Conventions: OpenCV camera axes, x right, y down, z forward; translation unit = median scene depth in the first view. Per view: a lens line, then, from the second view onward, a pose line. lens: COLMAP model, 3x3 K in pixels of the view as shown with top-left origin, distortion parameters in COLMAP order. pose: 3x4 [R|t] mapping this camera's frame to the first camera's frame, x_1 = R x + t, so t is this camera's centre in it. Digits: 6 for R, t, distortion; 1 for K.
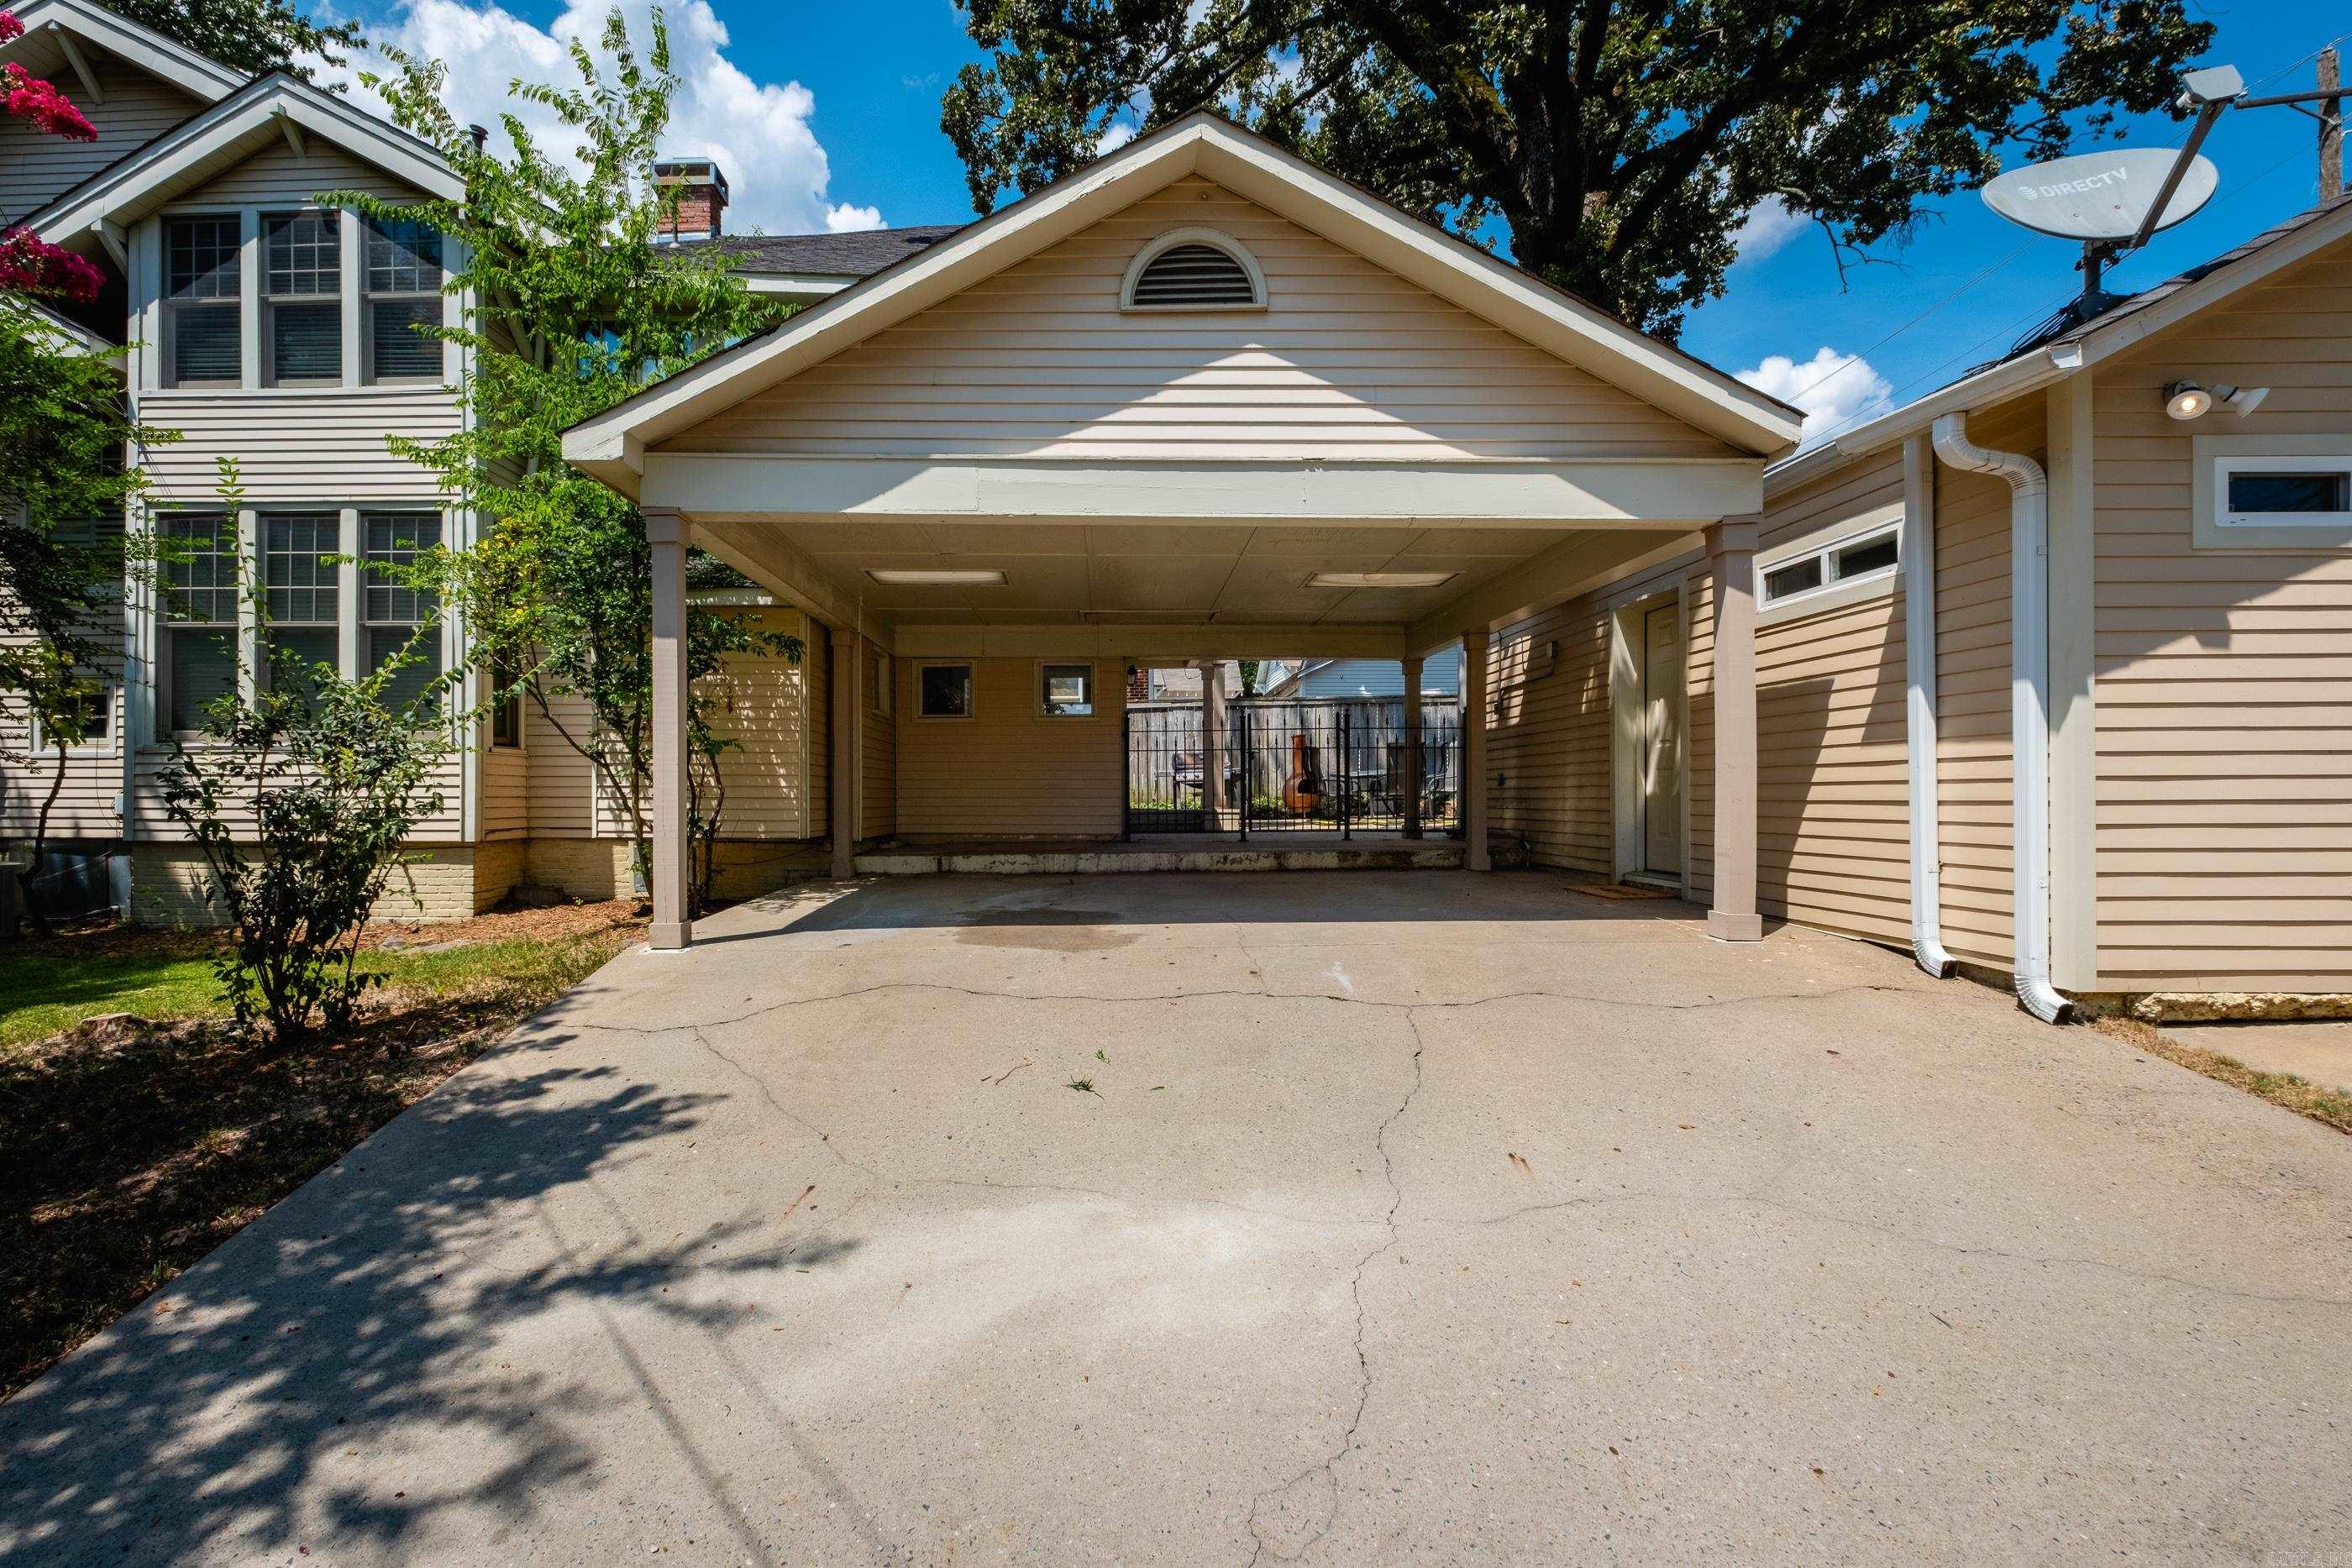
lens RADIAL K [[1126.2, 0, 1171.5], [0, 1126.2, 778.7], [0, 0, 1]] dist [-0.000220, -0.000187]
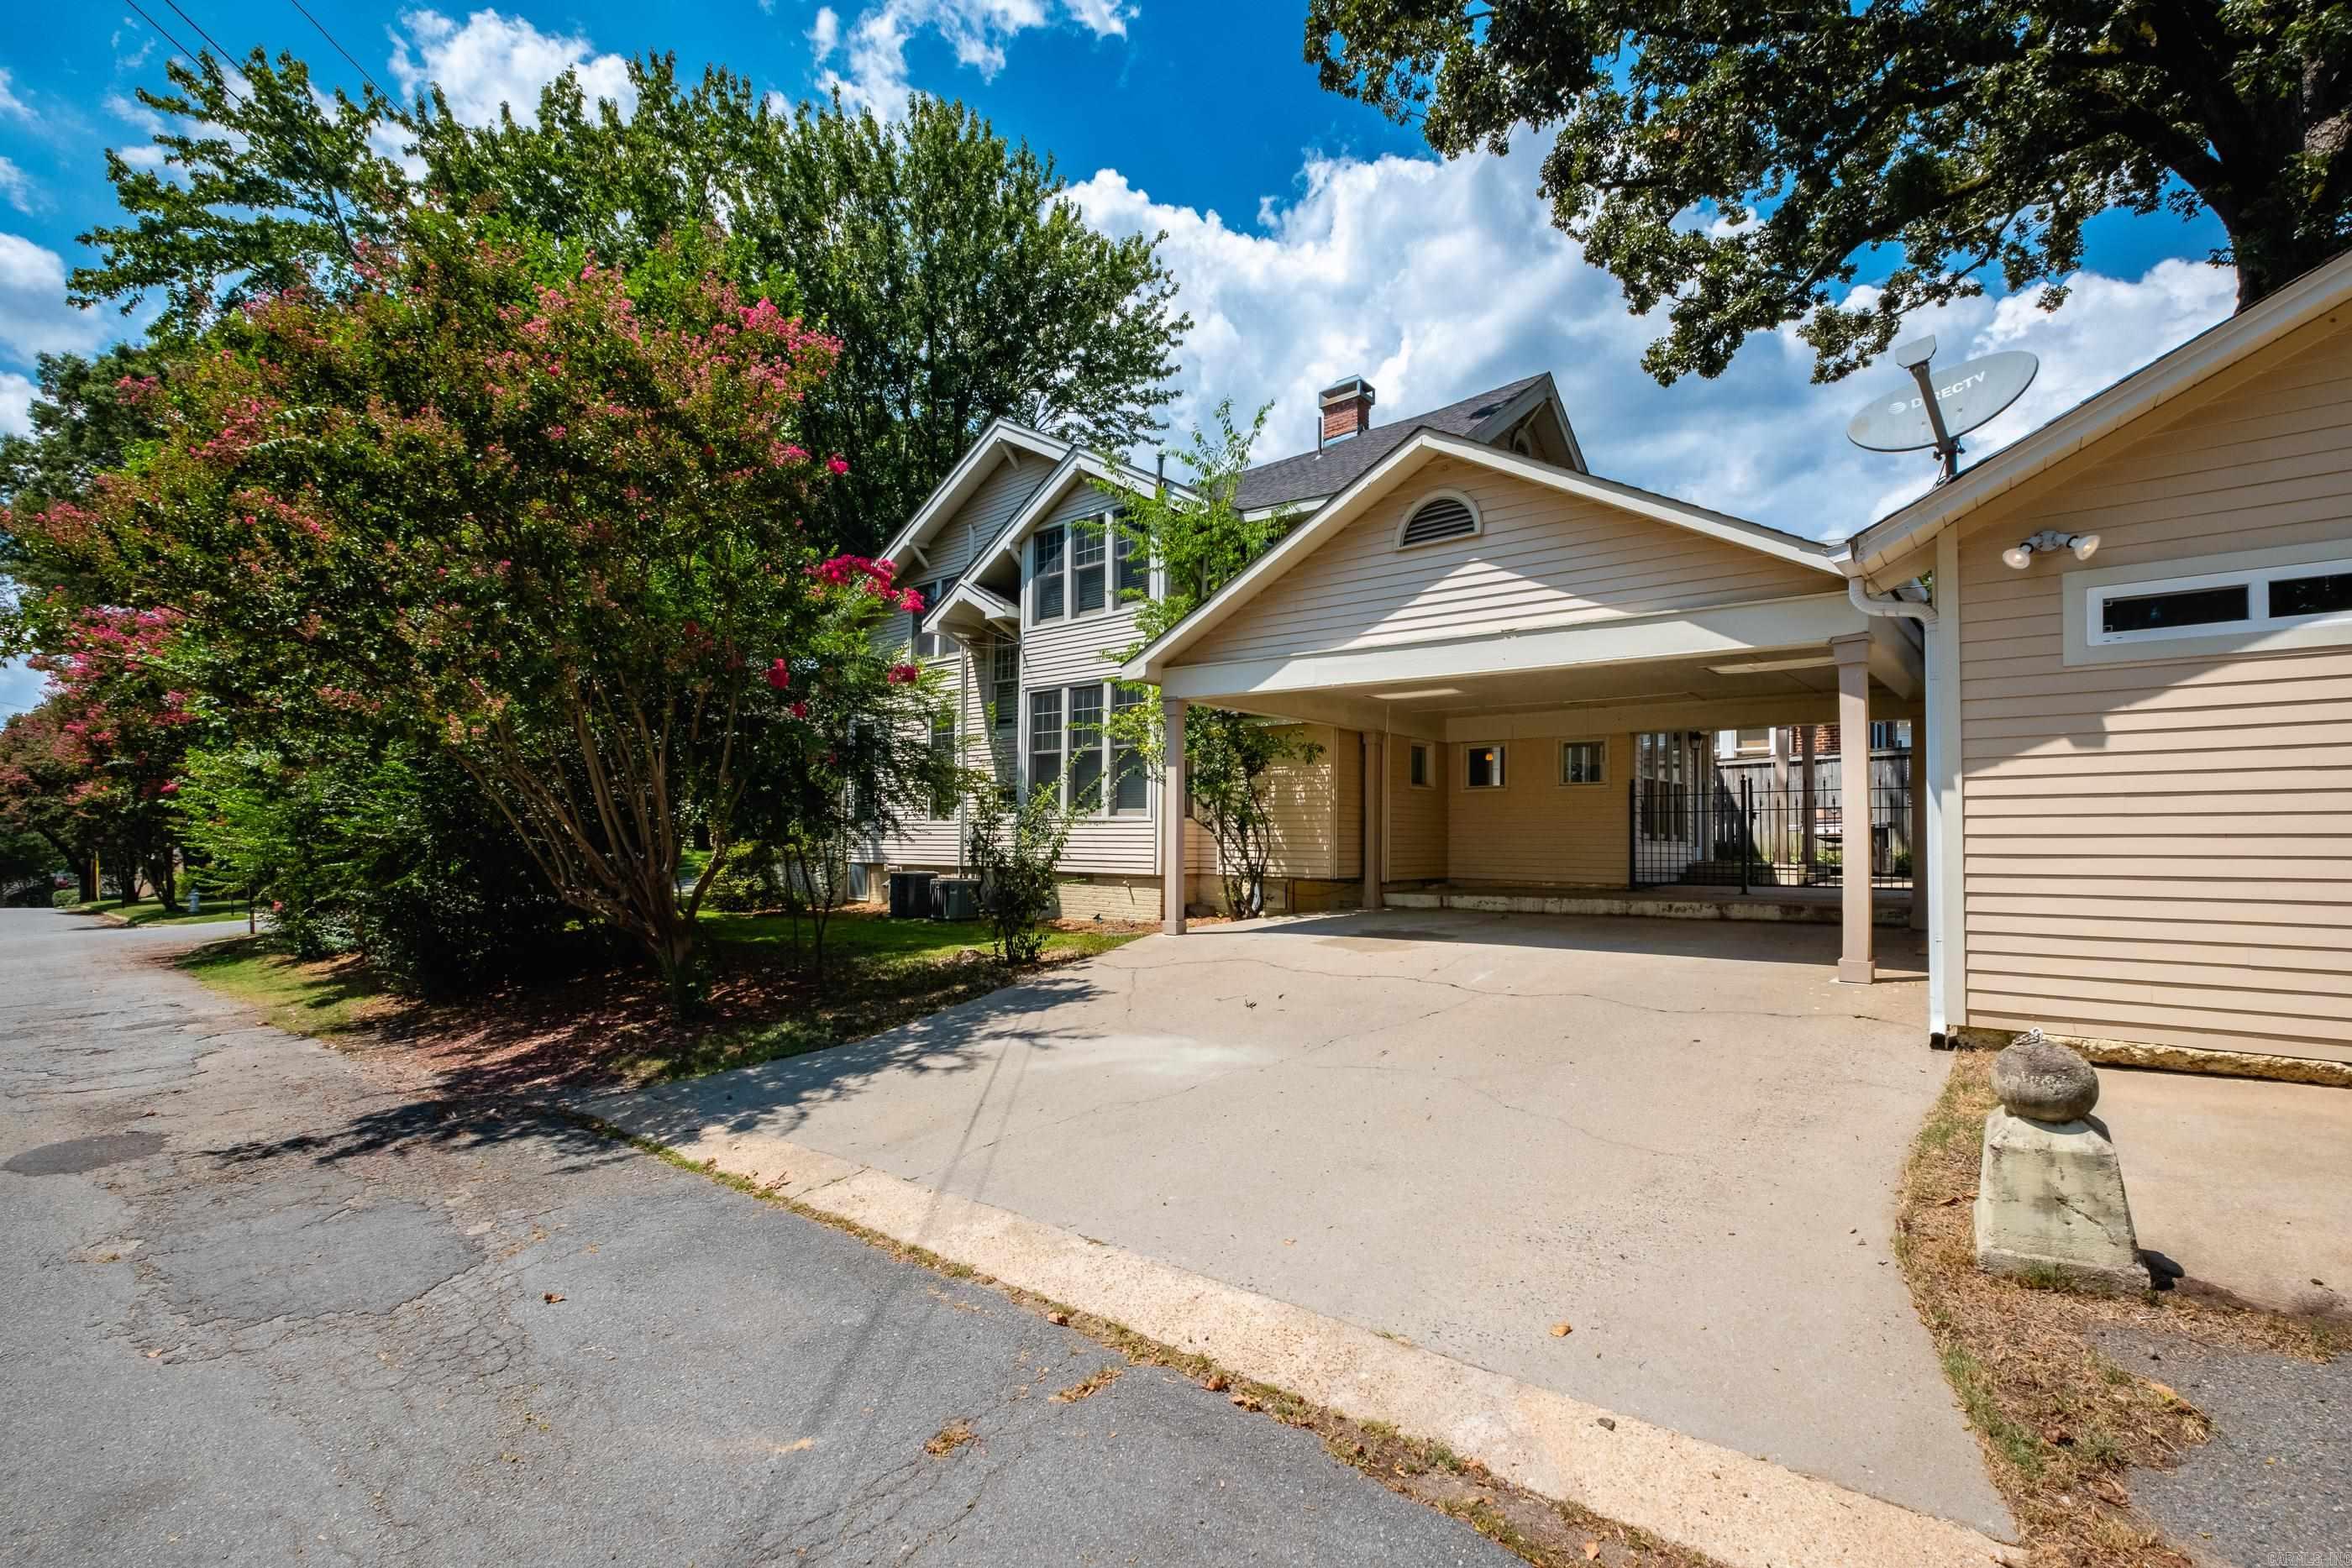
lens RADIAL K [[1023.8, 0, 1176.0], [0, 1023.8, 784.0], [0, 0, 1]] dist [0.002352, -0.000161]
pose [[0.787061, -0.027564, -0.616259, 0.329075], [0.000937, 0.999053, -0.043489, -0.012281], [0.616874, 0.033651, 0.786342, -0.177891]]
